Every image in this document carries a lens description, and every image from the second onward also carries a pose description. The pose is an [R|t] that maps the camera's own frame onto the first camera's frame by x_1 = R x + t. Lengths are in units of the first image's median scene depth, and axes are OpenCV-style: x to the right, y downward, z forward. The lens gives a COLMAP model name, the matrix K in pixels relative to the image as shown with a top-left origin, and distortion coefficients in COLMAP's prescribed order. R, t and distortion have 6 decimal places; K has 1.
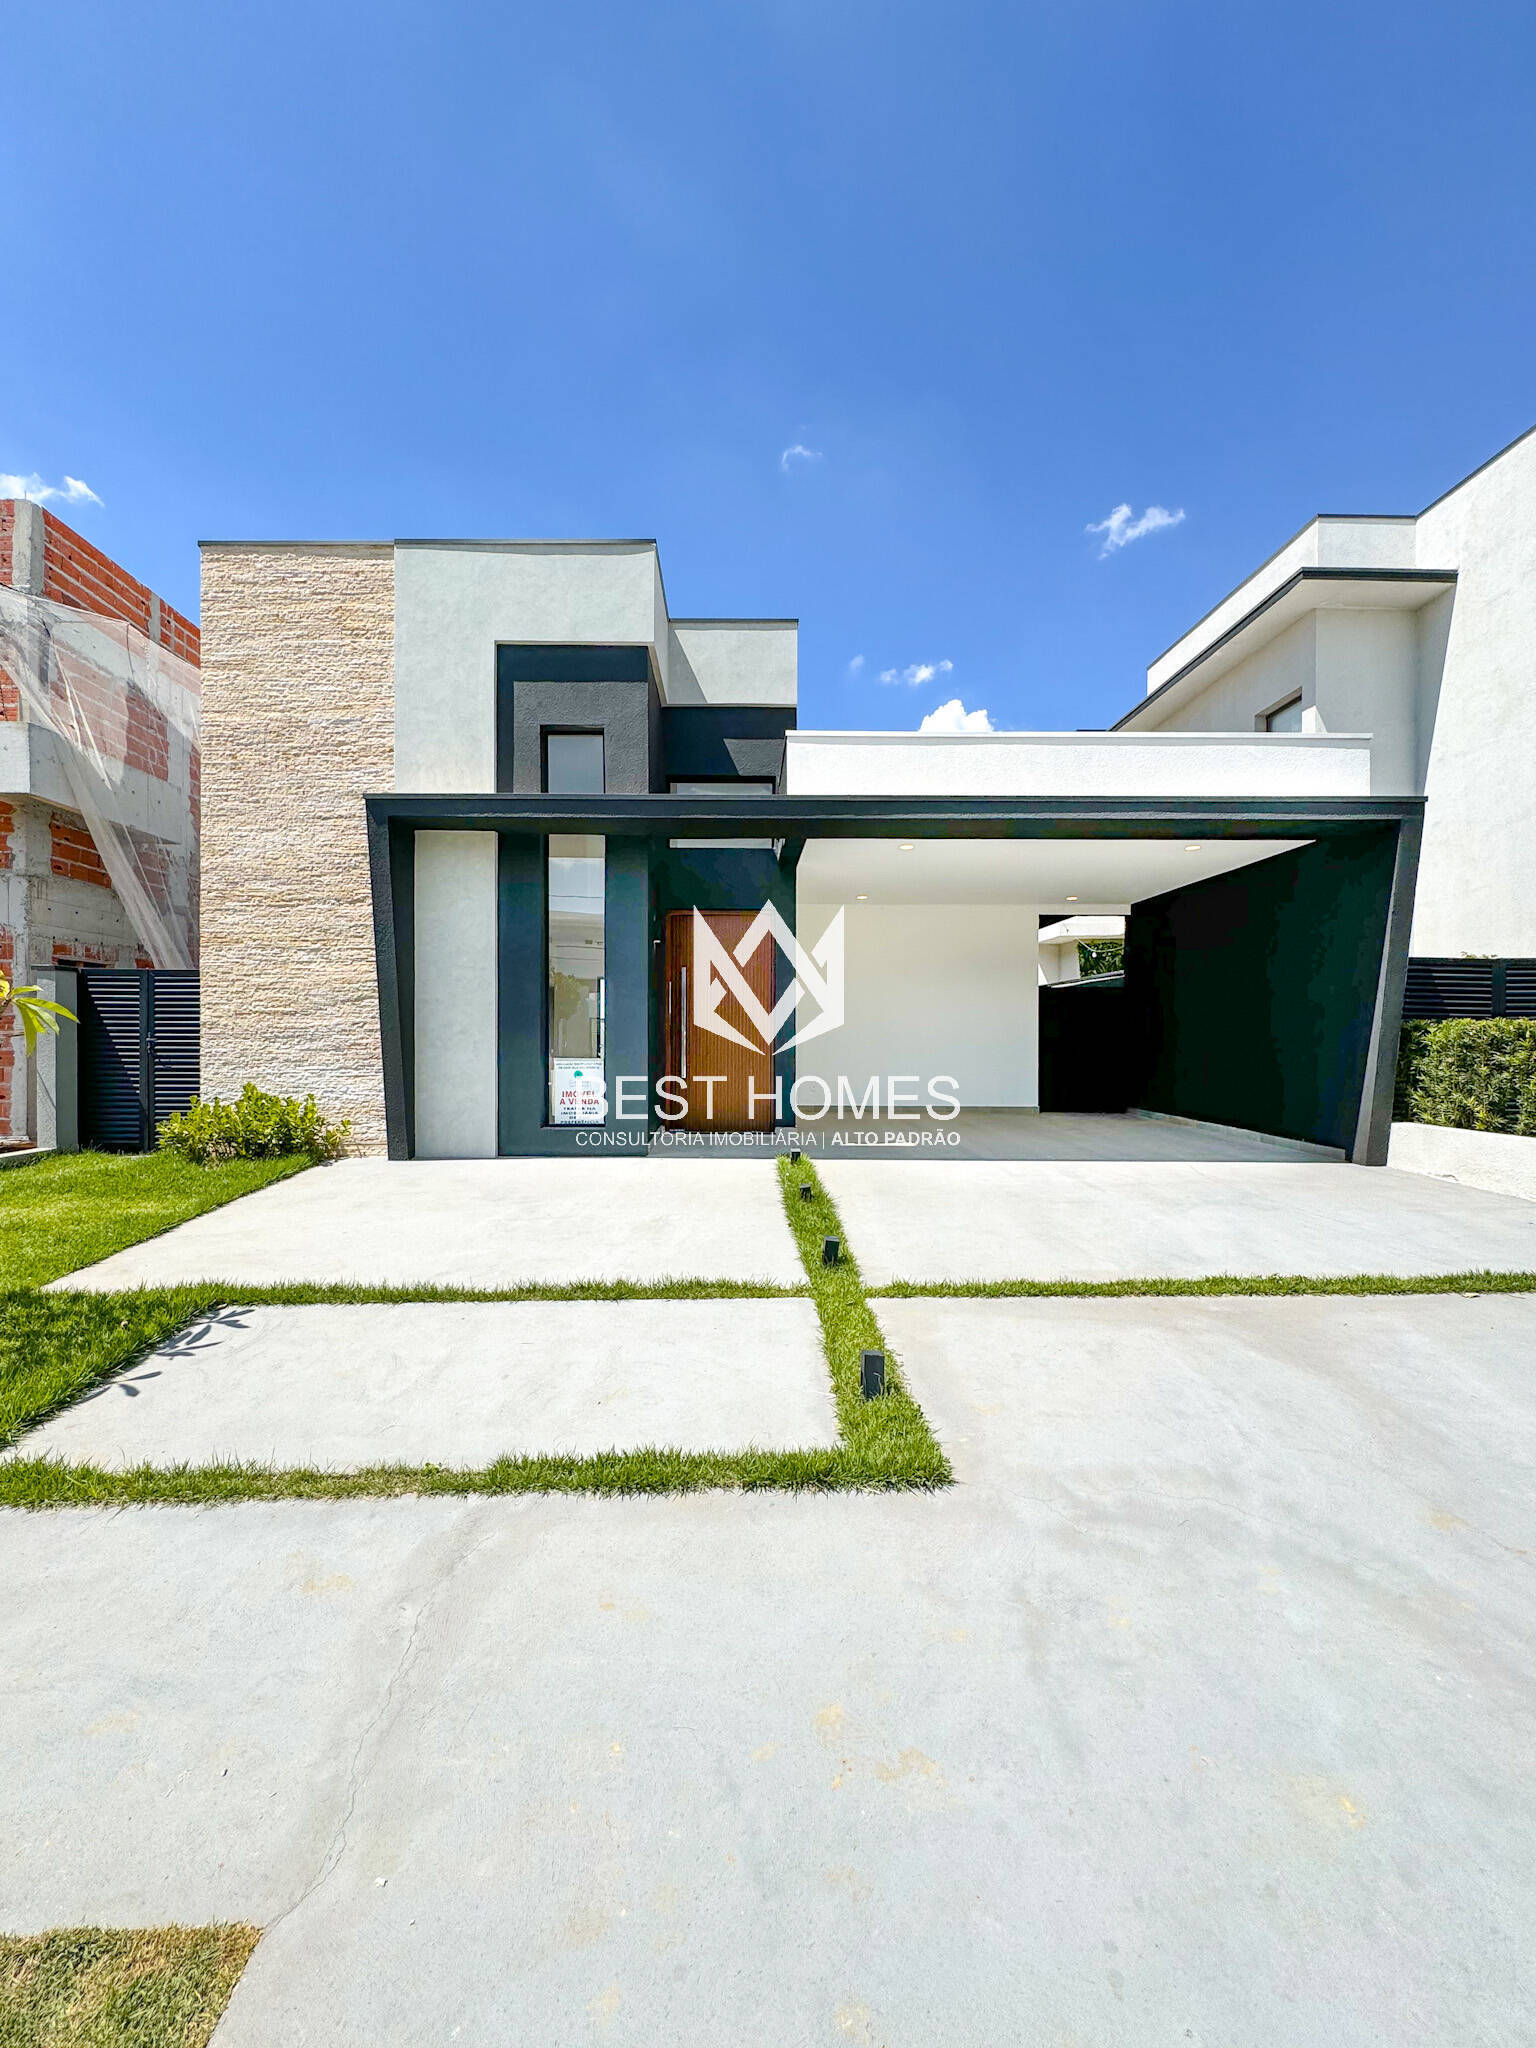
lens RADIAL K [[823.7, 0, 750.4], [0, 823.7, 1039.9], [0, 0, 1]] dist [-0.003242, 0.000131]
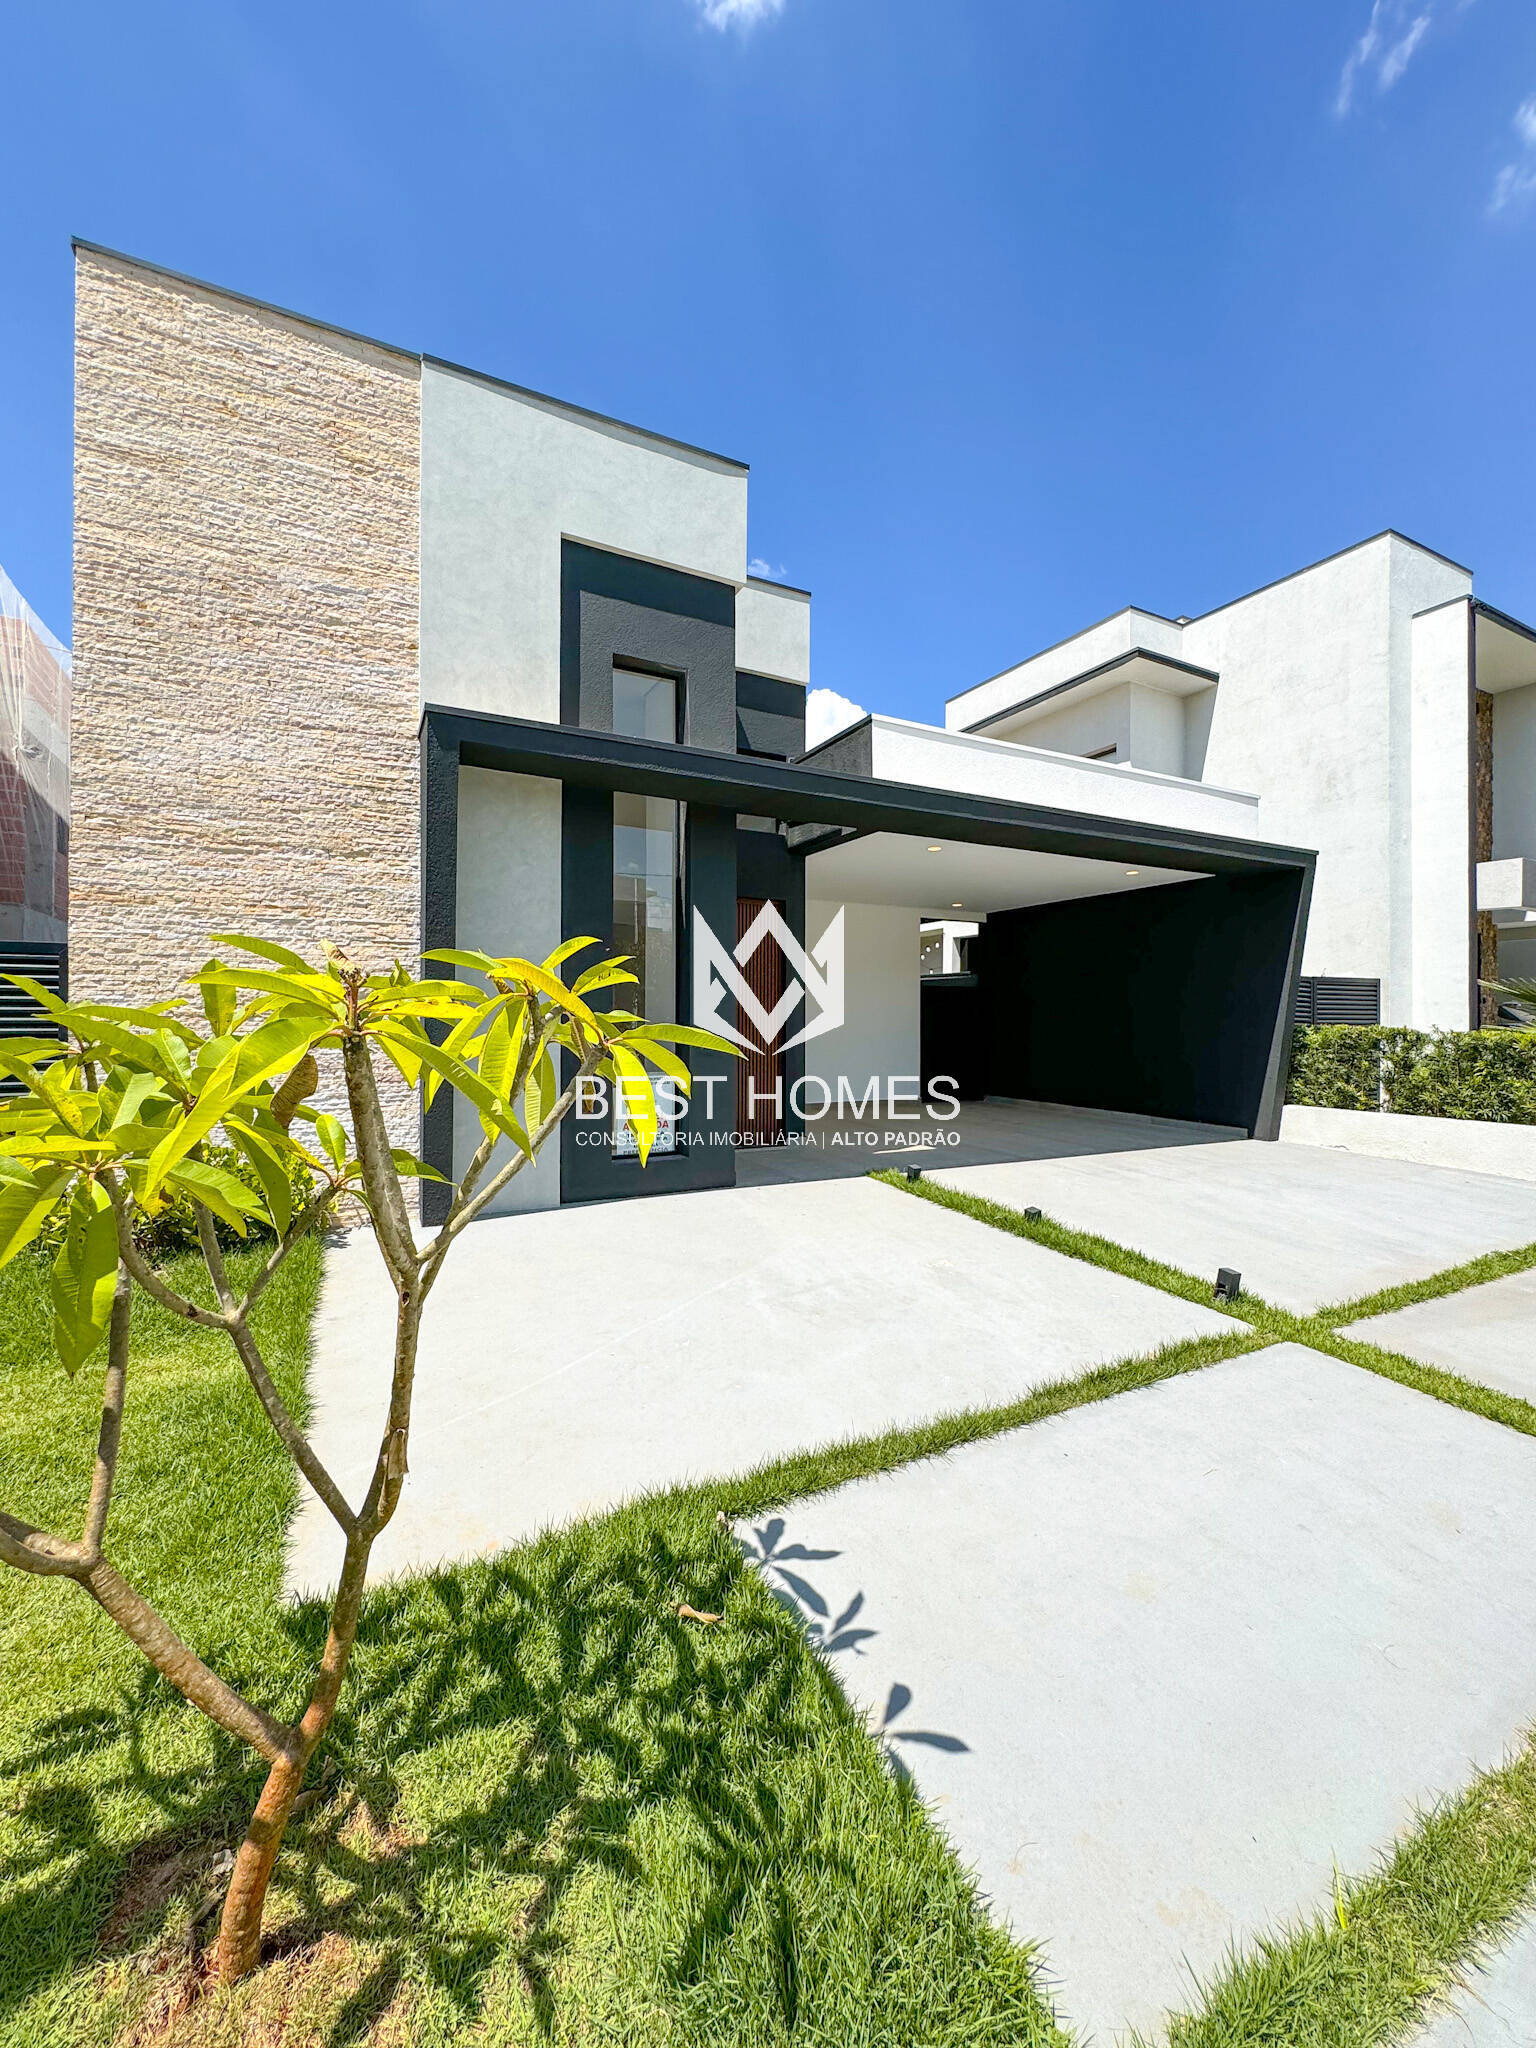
lens RADIAL K [[823.7, 0, 769.9], [0, 823.7, 1014.3], [0, 0, 1]] dist [-0.003242, 0.000131]
pose [[0.889142, 0.003624, 0.457617, -0.487100], [0.000997, 0.999951, -0.009856, -0.027508], [-0.457630, 0.009220, 0.889095, 0.231710]]
